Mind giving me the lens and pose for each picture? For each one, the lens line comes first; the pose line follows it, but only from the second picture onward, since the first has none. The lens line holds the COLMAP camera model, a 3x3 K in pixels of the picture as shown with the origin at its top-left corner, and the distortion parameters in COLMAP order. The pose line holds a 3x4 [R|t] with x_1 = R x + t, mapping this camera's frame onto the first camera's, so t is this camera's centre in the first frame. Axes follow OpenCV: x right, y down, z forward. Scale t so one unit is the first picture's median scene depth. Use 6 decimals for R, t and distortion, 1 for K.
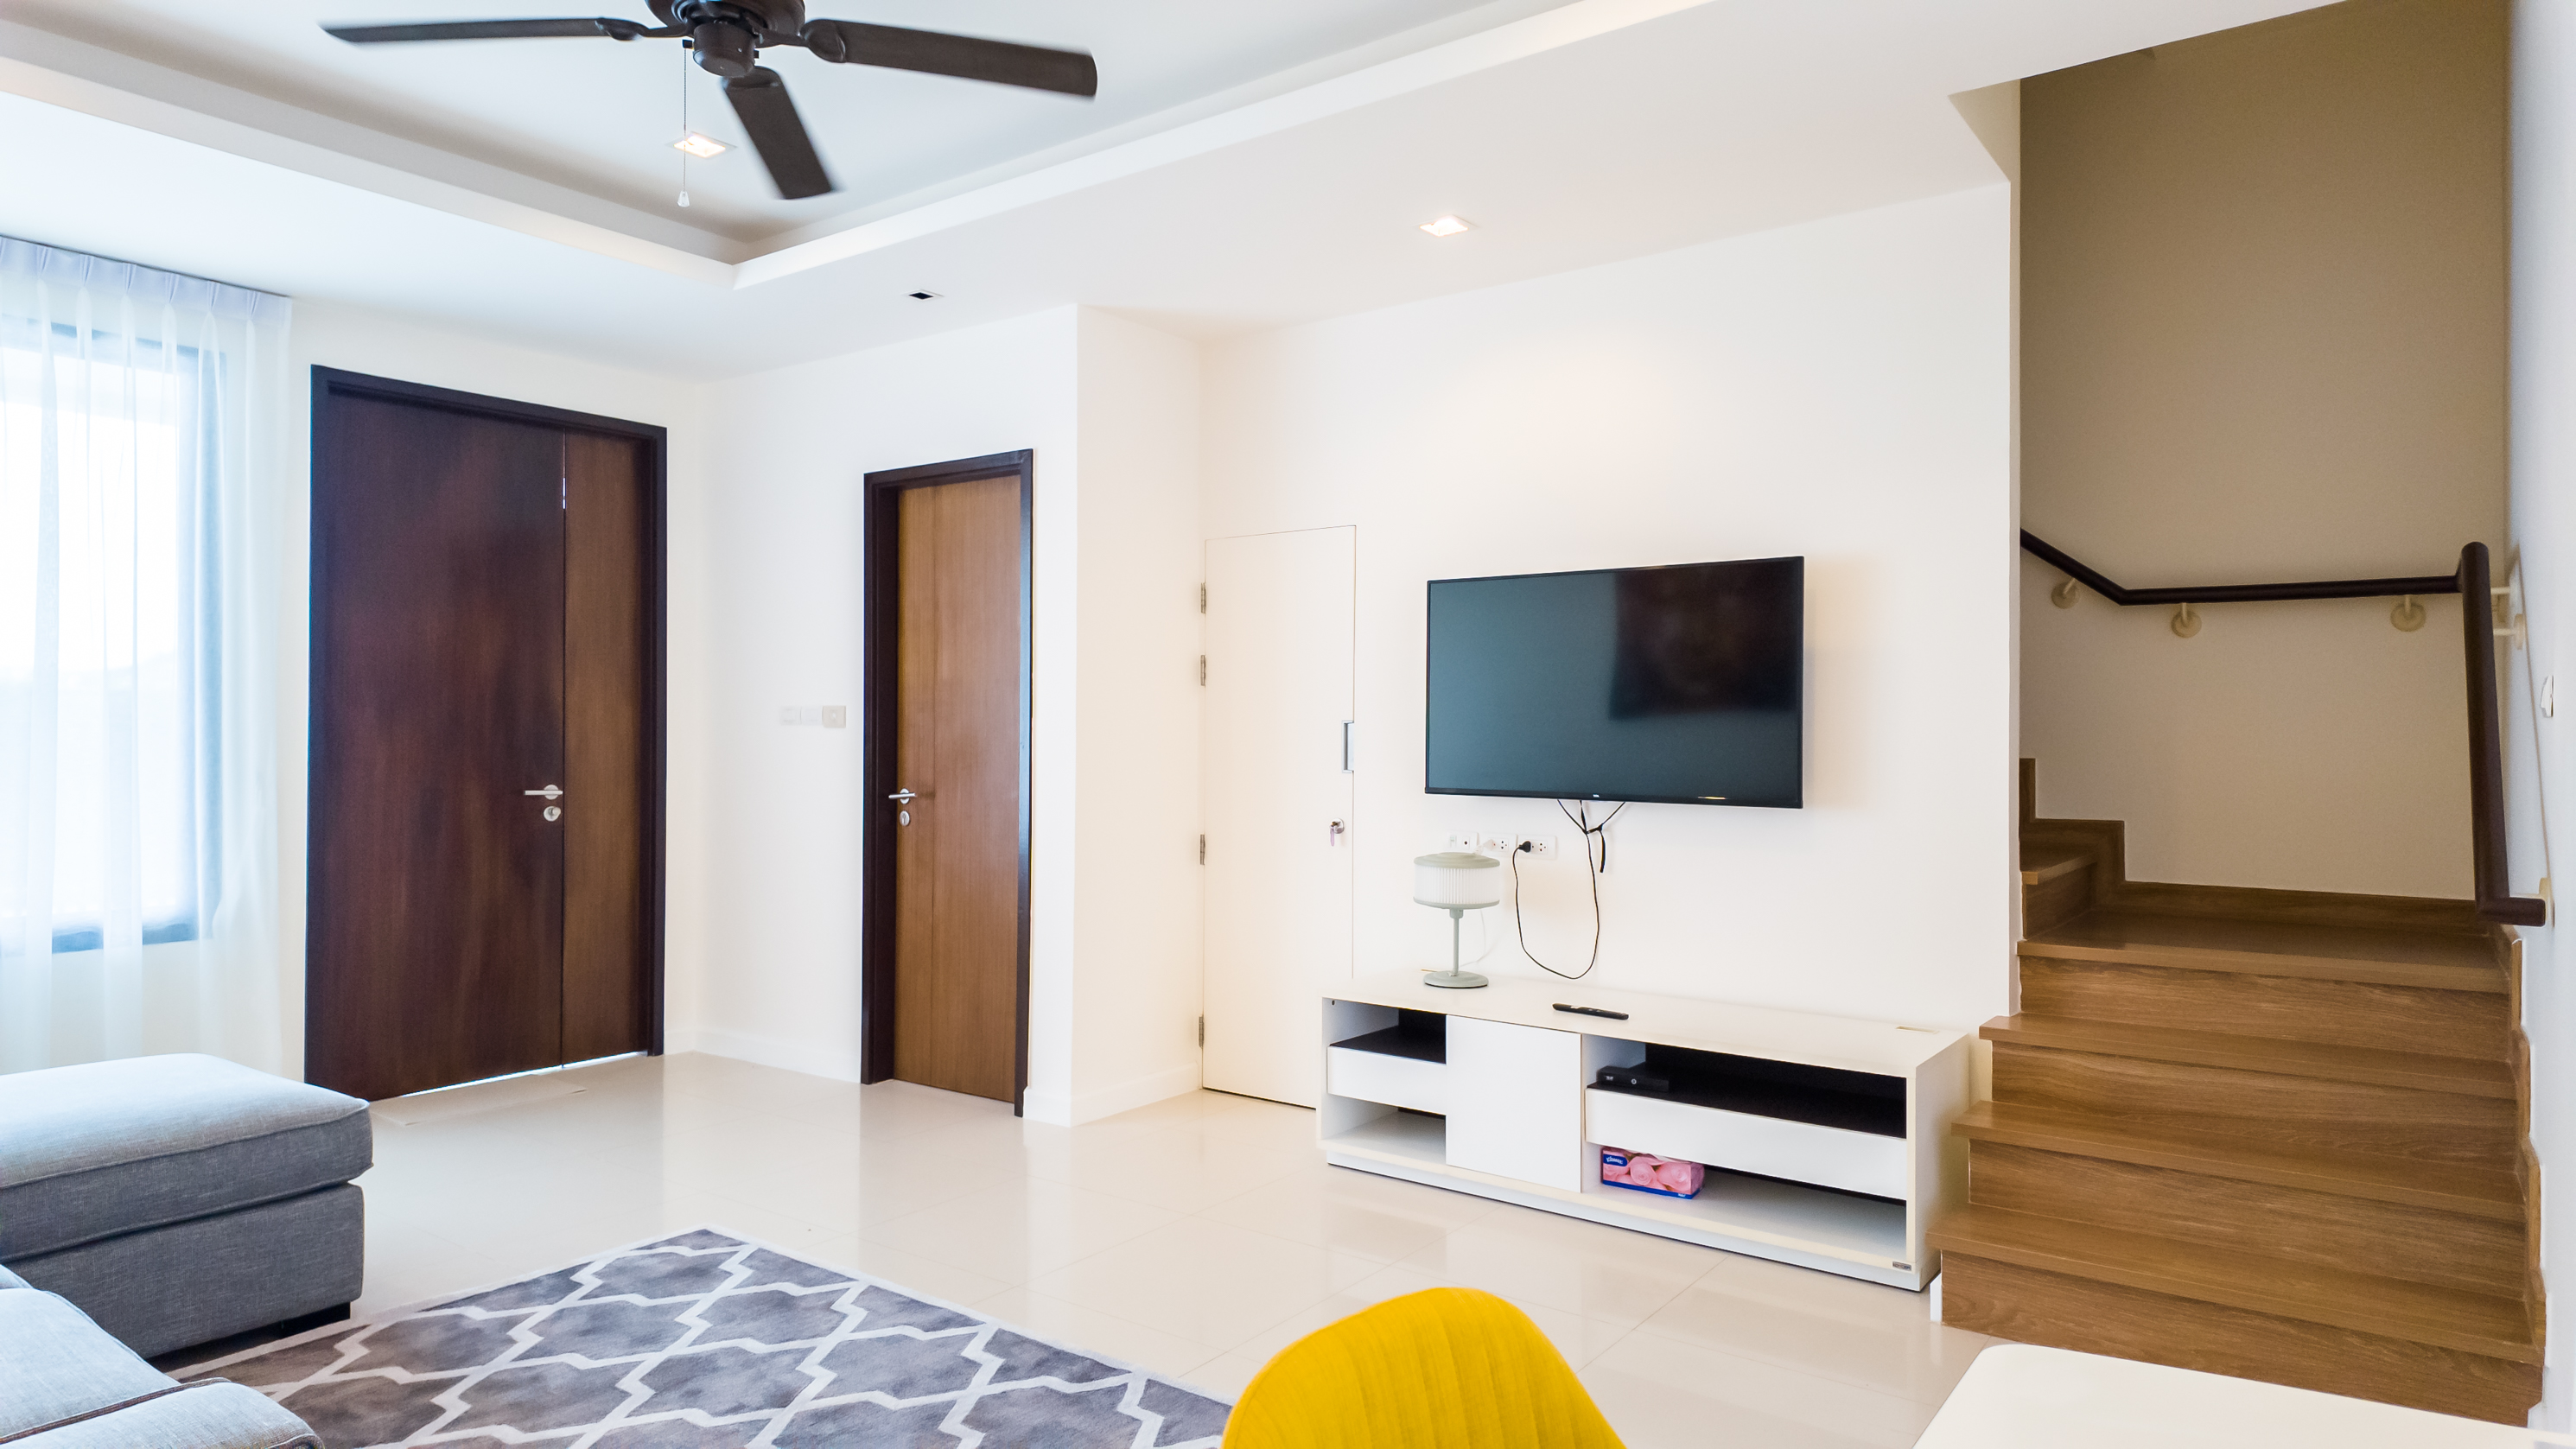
lens RADIAL K [[1491.7, 0, 1291.3], [0, 1491.7, 715.7], [0, 0, 1]] dist [0.040530, -0.037553]
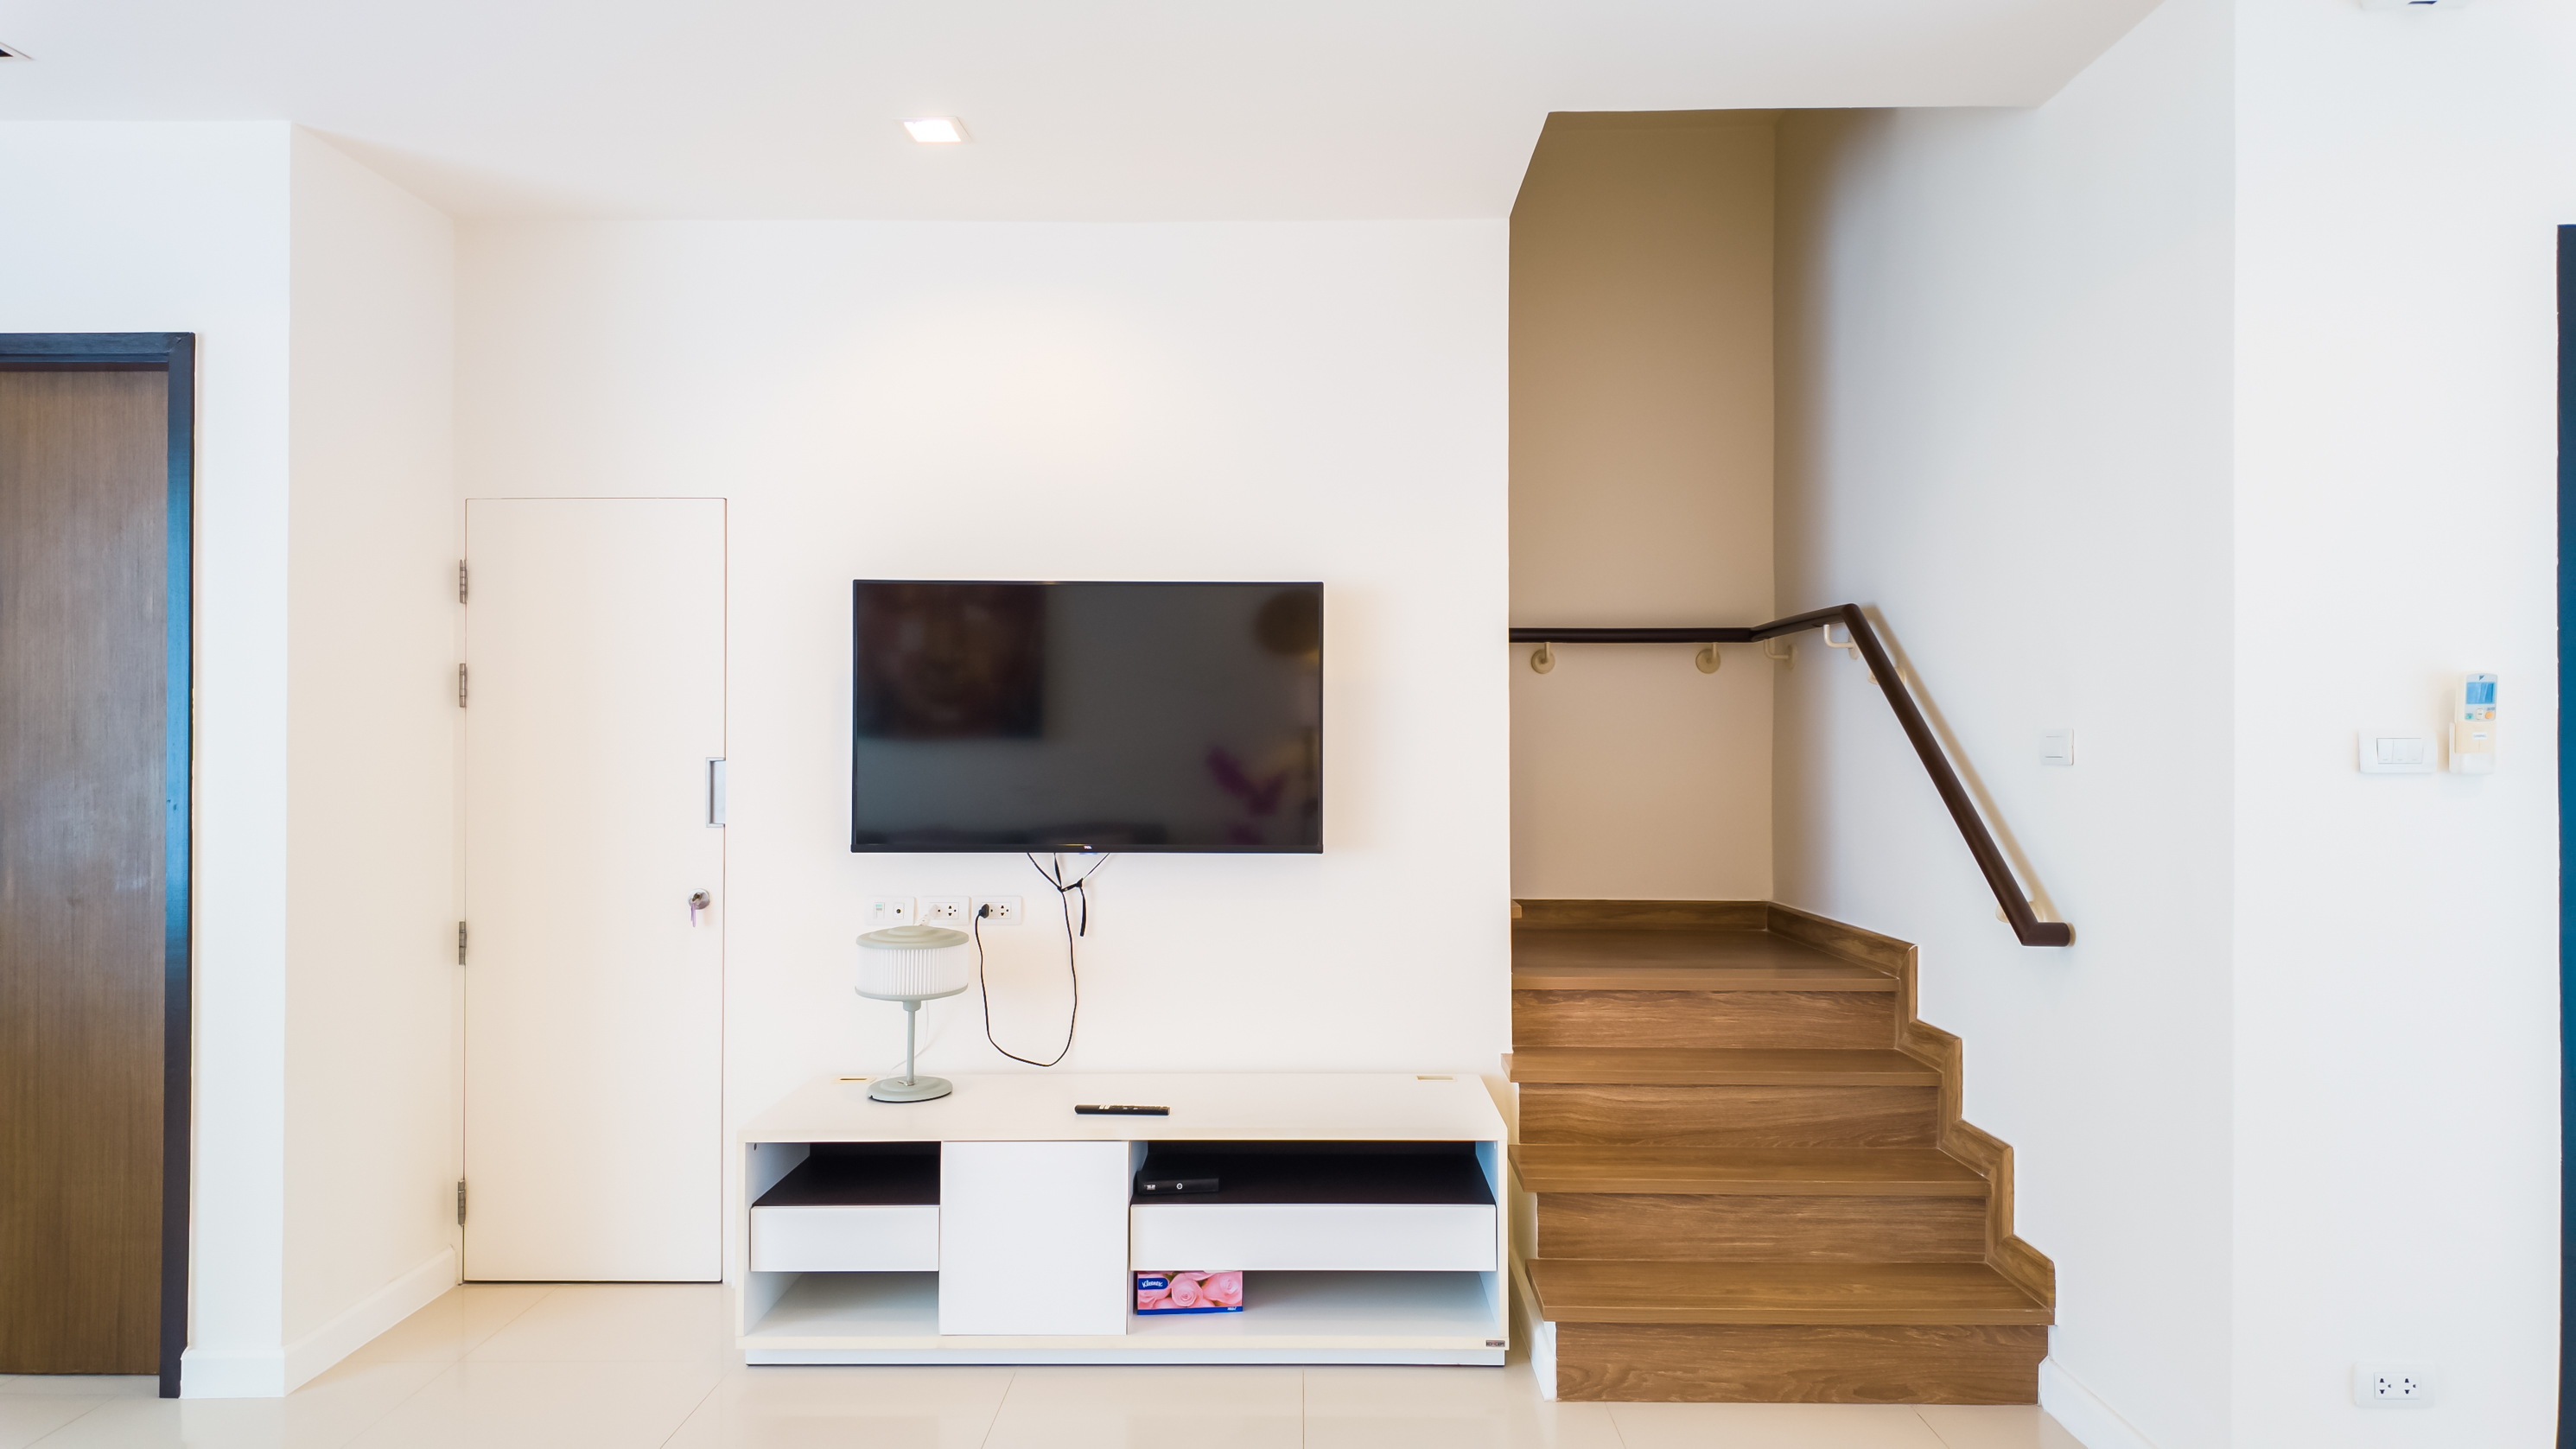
lens RADIAL K [[1491.7, 0, 1265.0], [0, 1491.7, 716.3], [0, 0, 1]] dist [0.040530, -0.037553]
pose [[0.811501, 0.000540, 0.584351, -0.214065], [-0.002340, 0.999995, 0.002326, -0.023779], [-0.584347, -0.003255, 0.811497, 0.264161]]
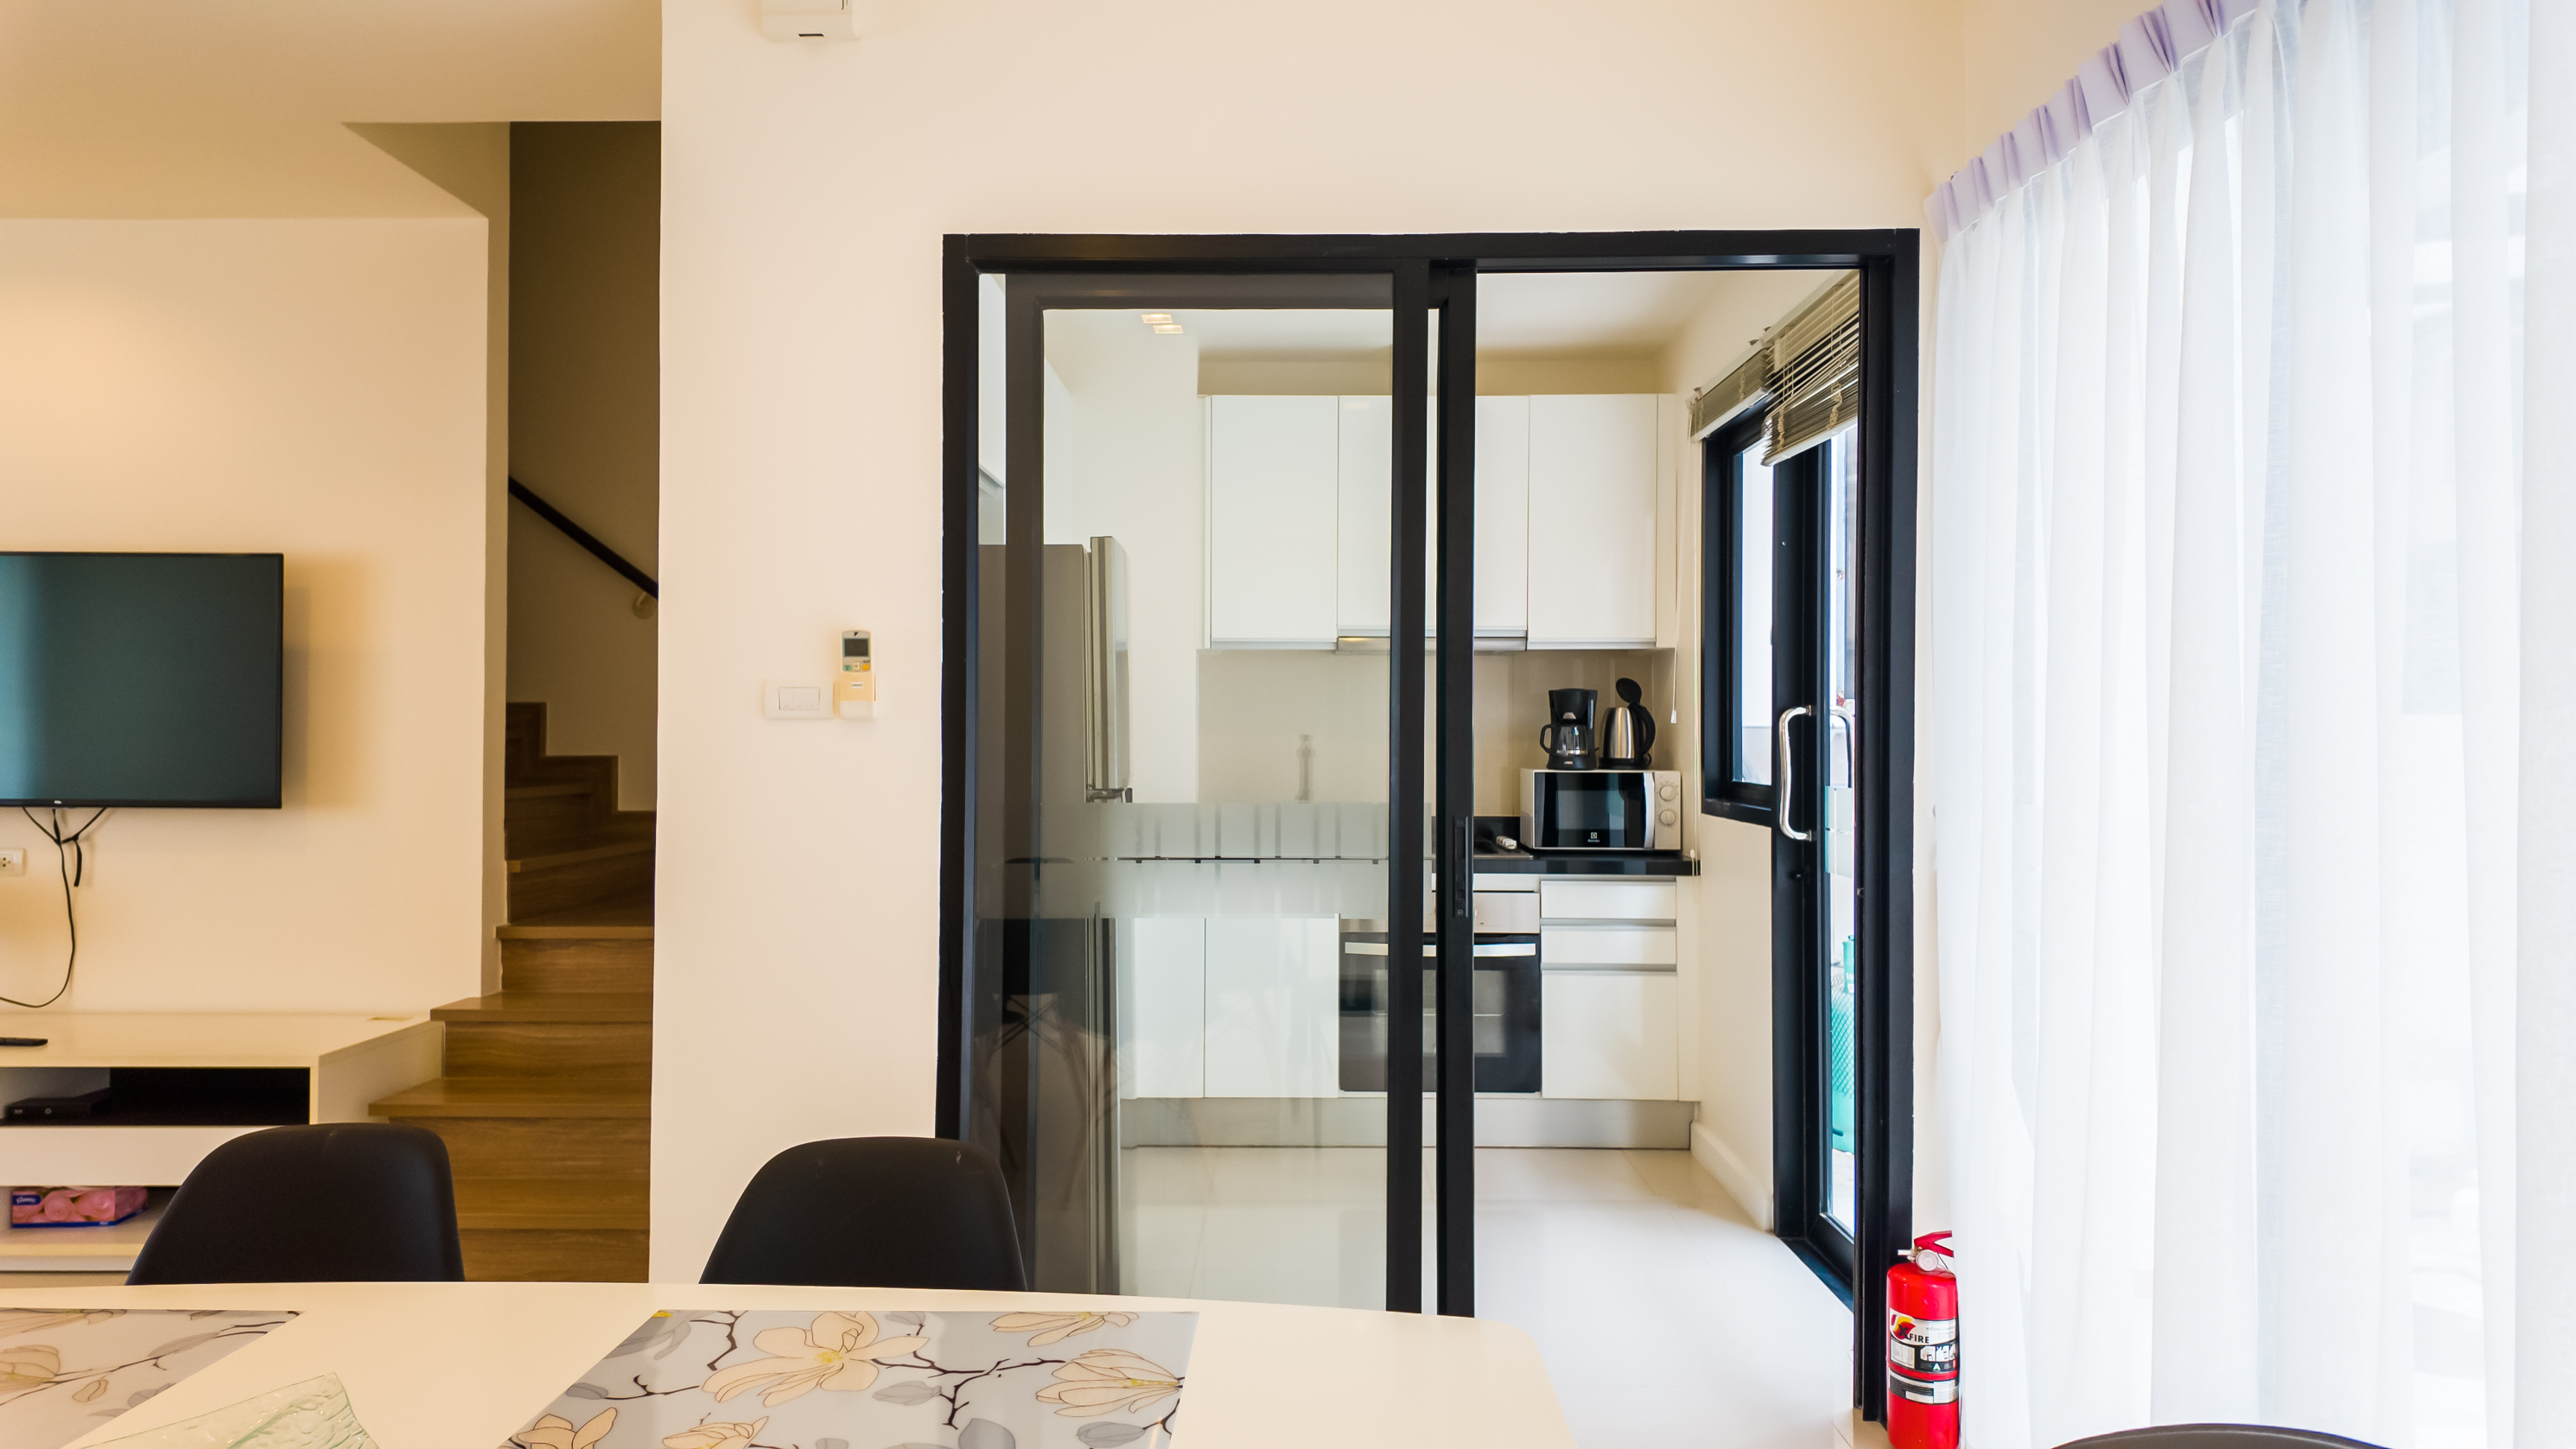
lens RADIAL K [[1491.7, 0, 1285.7], [0, 1491.7, 718.3], [0, 0, 1]] dist [0.040530, -0.037553]
pose [[0.805871, 0.004251, 0.592075, 0.274695], [-0.006102, 0.999981, 0.001125, -0.003204], [-0.592059, -0.004520, 0.805882, -0.184141]]
